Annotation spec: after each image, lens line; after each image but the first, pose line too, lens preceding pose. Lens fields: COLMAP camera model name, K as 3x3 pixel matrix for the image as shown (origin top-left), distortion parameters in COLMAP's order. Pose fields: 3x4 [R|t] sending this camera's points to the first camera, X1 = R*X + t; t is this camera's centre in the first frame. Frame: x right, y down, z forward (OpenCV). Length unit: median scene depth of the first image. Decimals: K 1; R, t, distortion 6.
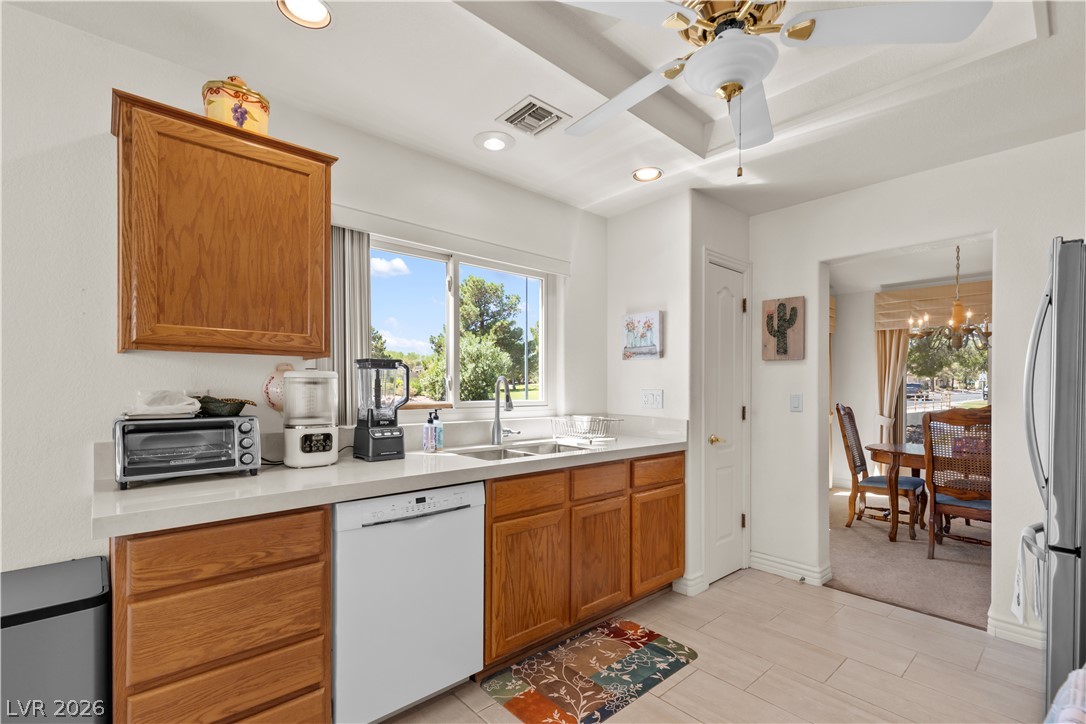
lens RADIAL K [[492.3, 0, 541.8], [0, 492.3, 388.2], [0, 0, 1]] dist [0.009522, -0.002129]
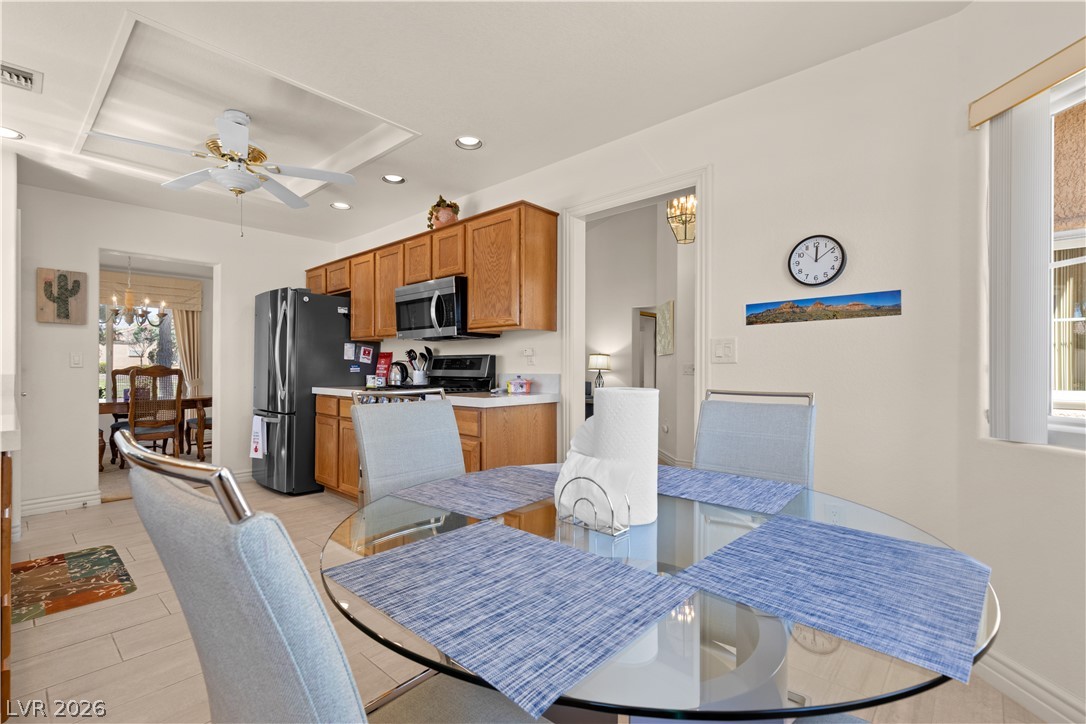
lens RADIAL K [[492.3, 0, 547.3], [0, 492.3, 365.6], [0, 0, 1]] dist [0.009522, -0.002129]
pose [[-0.100082, 0.000877, 0.994979, -1.082656], [0.006772, 0.999977, -0.000200, 0.068879], [-0.994956, 0.006718, -0.100086, -0.021499]]
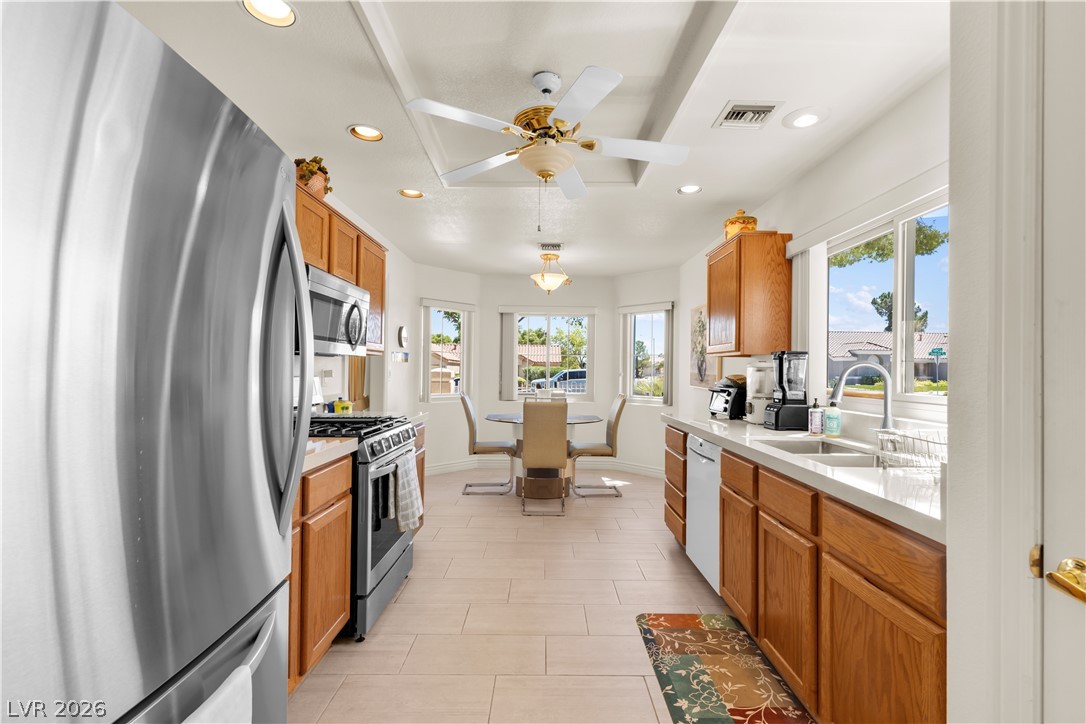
lens RADIAL K [[492.3, 0, 548.7], [0, 492.3, 365.6], [0, 0, 1]] dist [0.009522, -0.002129]
pose [[-0.657286, -0.015051, -0.753491, 0.966629], [-0.014955, 0.999864, -0.006927, -0.002516], [0.753493, 0.006715, -0.657422, 1.285013]]
